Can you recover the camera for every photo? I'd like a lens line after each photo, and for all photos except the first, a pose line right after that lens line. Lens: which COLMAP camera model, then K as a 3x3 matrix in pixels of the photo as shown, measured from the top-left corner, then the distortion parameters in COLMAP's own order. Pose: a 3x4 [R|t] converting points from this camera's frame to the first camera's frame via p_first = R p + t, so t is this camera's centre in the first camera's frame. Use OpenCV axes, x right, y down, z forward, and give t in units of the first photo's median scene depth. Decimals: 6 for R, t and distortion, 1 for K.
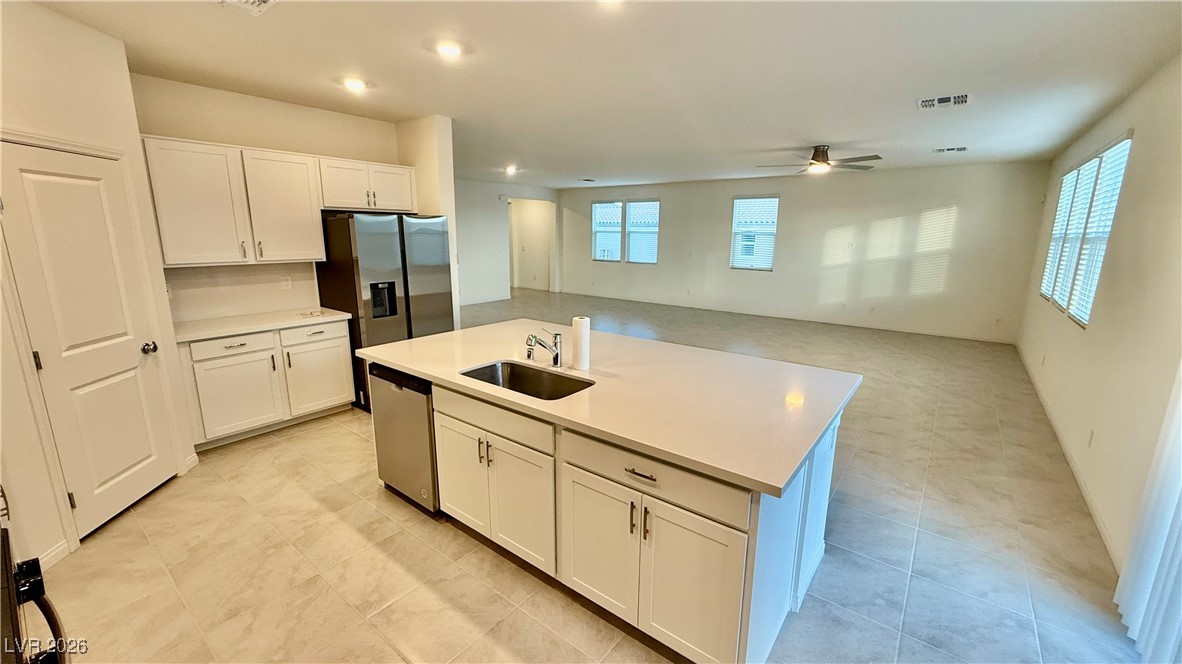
lens RADIAL K [[470.5, 0, 591.0], [0, 470.5, 332.0], [0, 0, 1]] dist [0.000151, -0.000295]
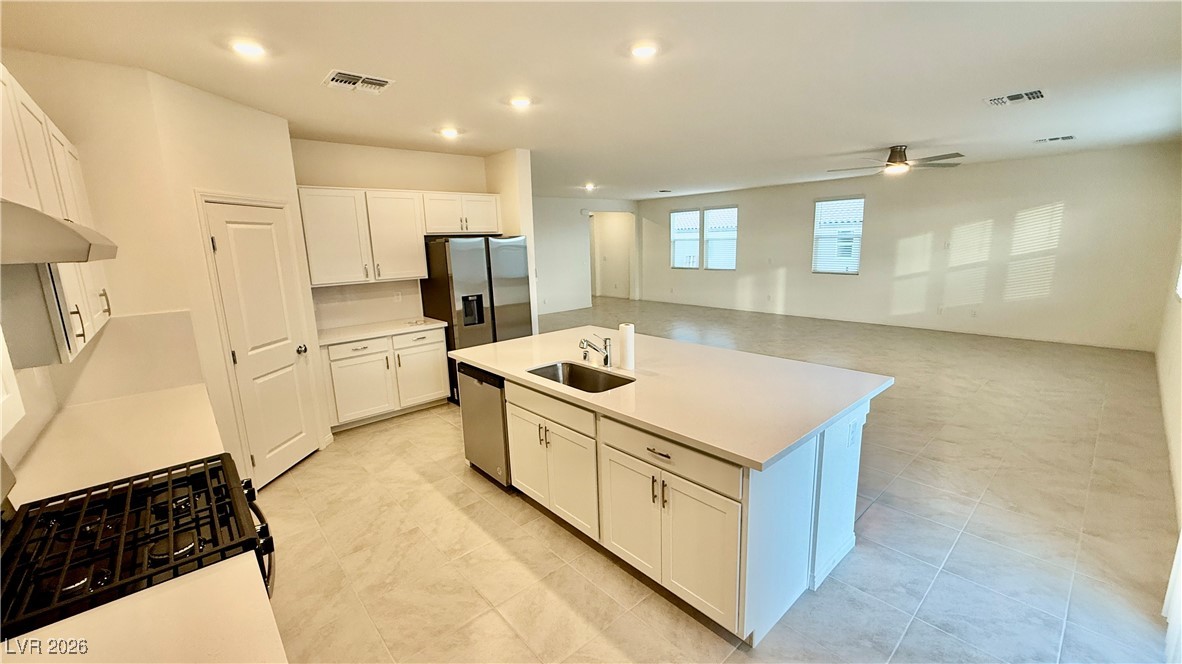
lens RADIAL K [[470.5, 0, 591.0], [0, 470.5, 332.0], [0, 0, 1]] dist [0.000151, -0.000295]
pose [[0.982489, -0.002966, -0.186300, 0.092477], [0.000193, 0.999889, -0.014900, 0.004867], [0.186323, 0.014603, 0.982380, -0.132252]]
